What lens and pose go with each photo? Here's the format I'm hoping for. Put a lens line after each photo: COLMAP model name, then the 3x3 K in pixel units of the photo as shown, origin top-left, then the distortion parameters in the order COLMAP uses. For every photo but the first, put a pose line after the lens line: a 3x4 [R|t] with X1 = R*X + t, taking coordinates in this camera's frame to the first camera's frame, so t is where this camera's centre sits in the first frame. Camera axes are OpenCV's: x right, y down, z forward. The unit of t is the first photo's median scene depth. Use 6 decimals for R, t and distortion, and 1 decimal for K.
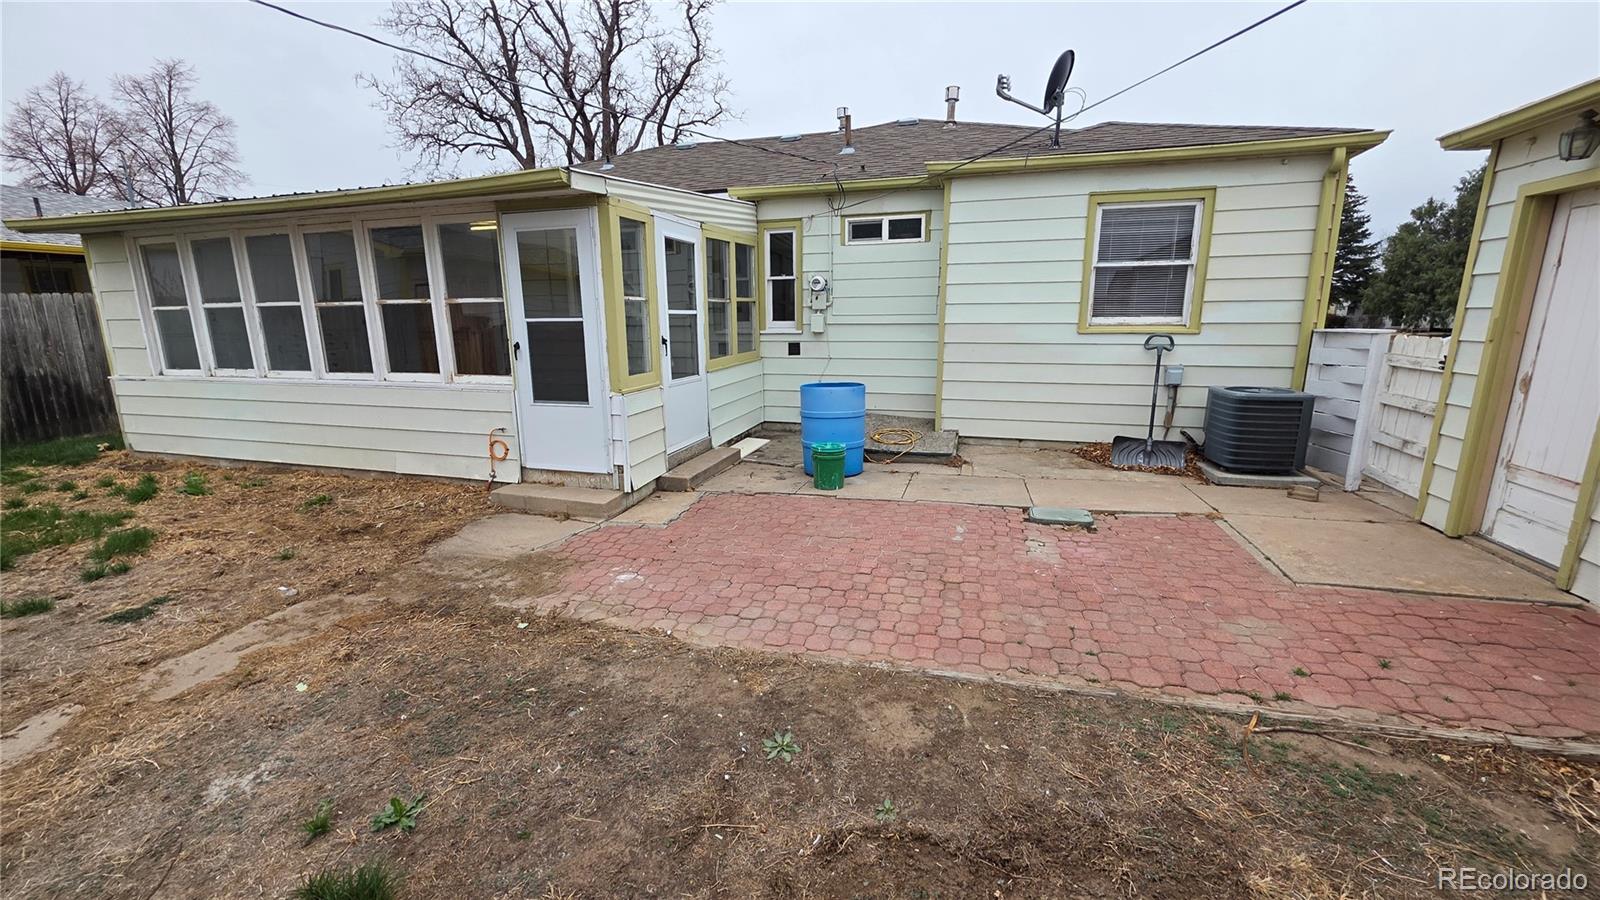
lens RADIAL K [[639.9, 0, 799.0], [0, 639.9, 449.9], [0, 0, 1]] dist [-0.000559, 0.000338]
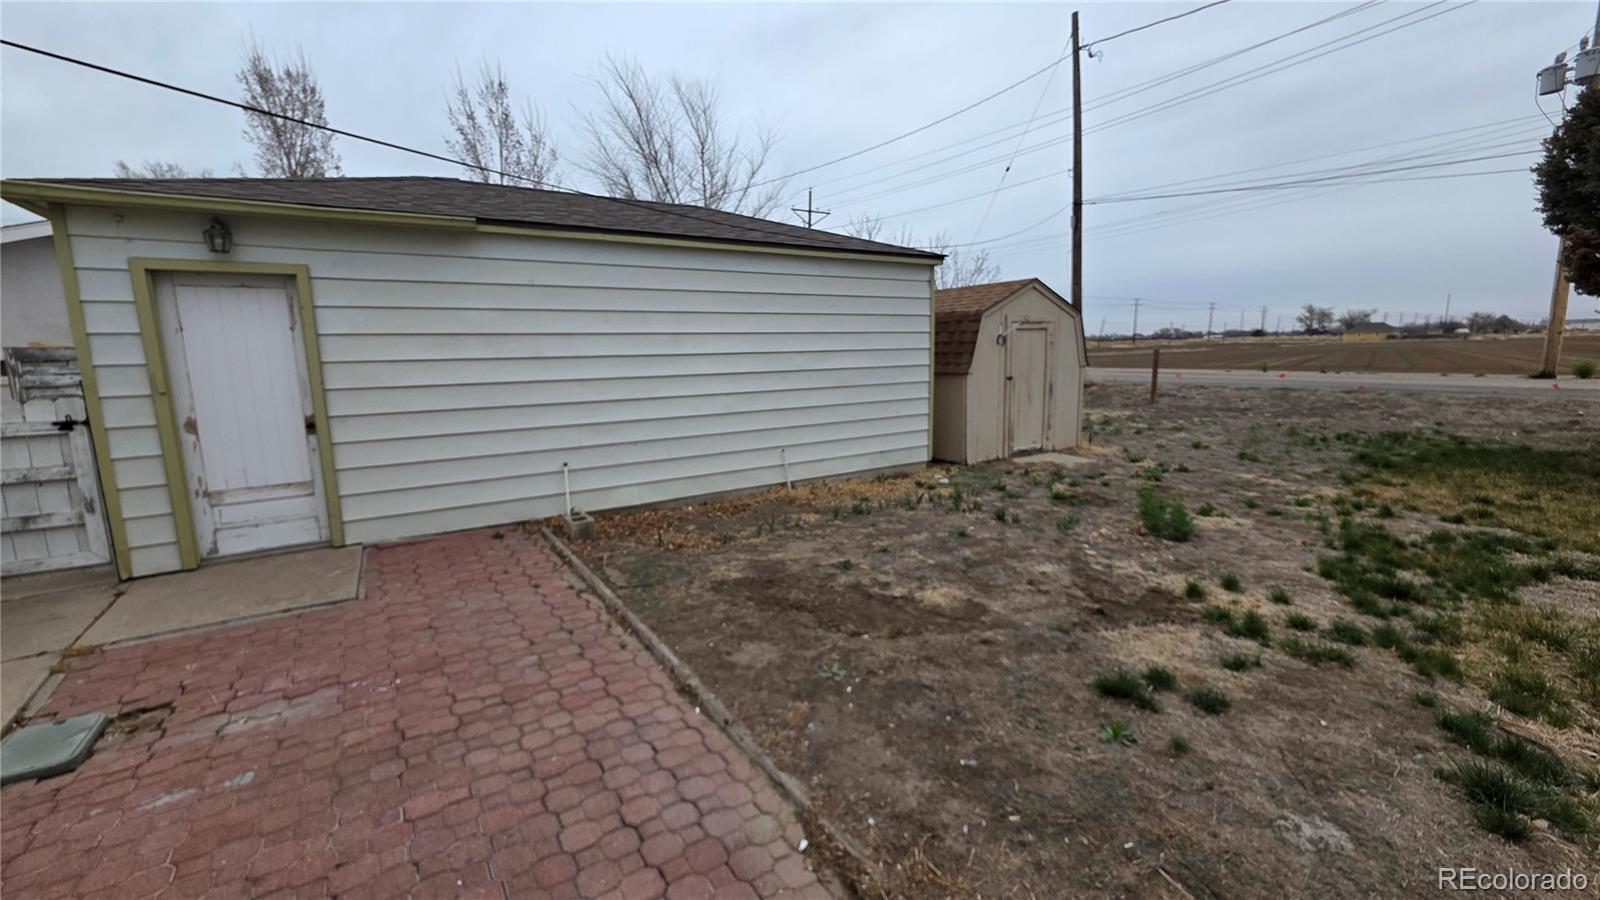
lens RADIAL K [[639.9, 0, 794.6], [0, 639.9, 450.4], [0, 0, 1]] dist [-0.000559, 0.000338]
pose [[-0.749270, -0.083451, 0.656986, -0.370853], [0.162324, 0.938628, 0.304351, -0.180547], [-0.642063, 0.334685, -0.689740, 0.833606]]
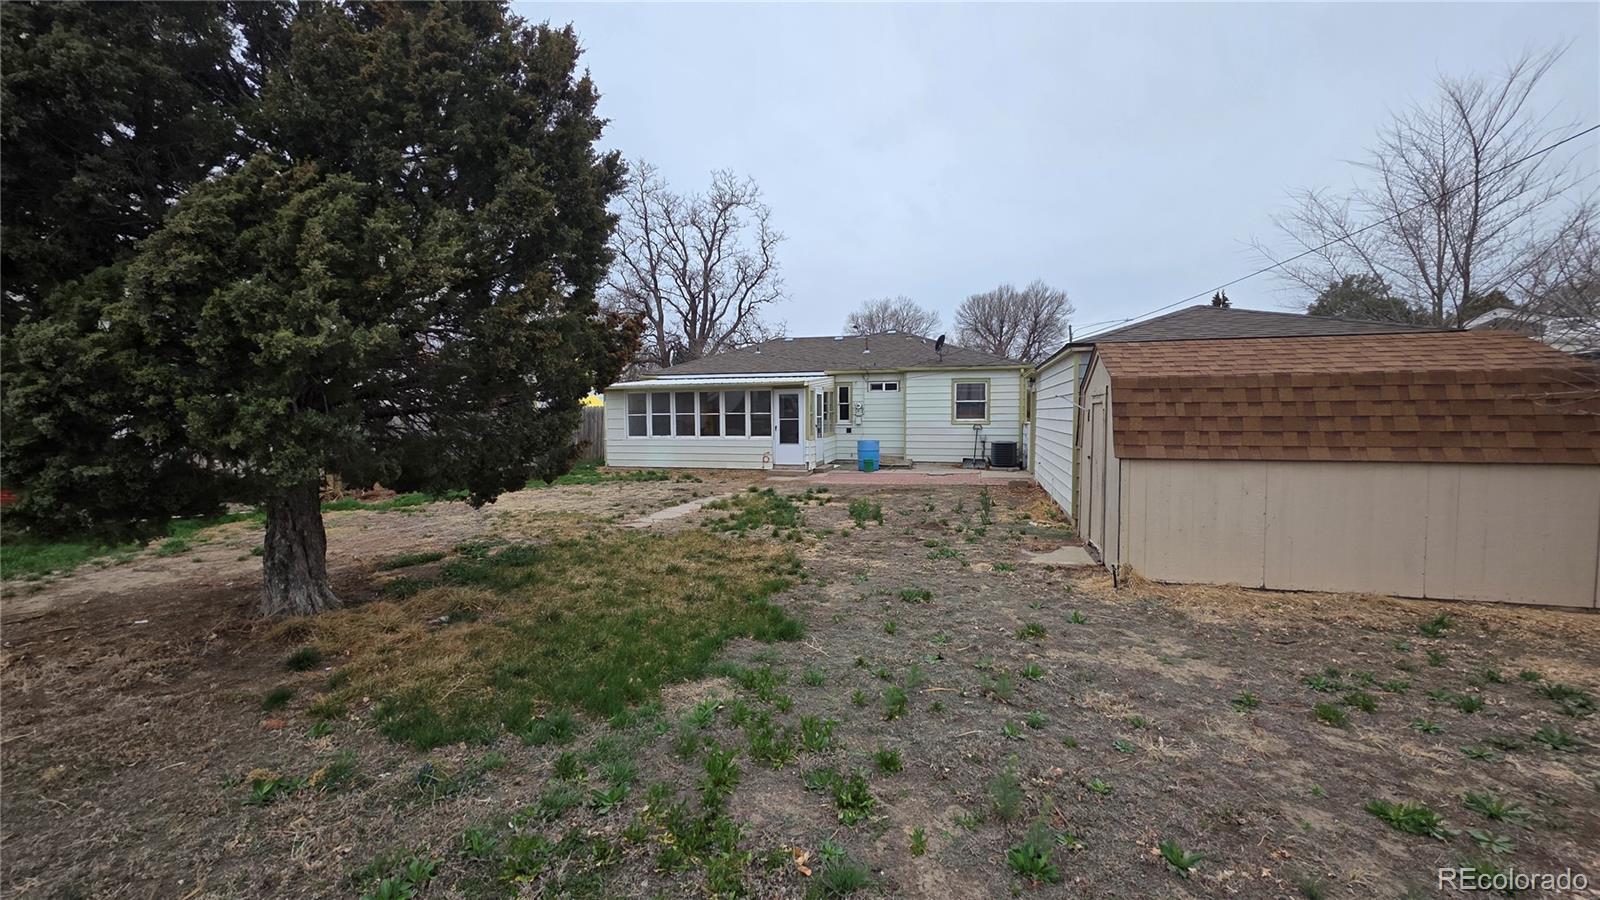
lens RADIAL K [[639.9, 0, 800.4], [0, 639.9, 445.4], [0, 0, 1]] dist [-0.000559, 0.000338]
pose [[0.999844, 0.001953, 0.017534, -0.311389], [0.000858, 0.987290, -0.158924, 0.388440], [-0.017622, 0.158914, 0.987135, -1.912262]]
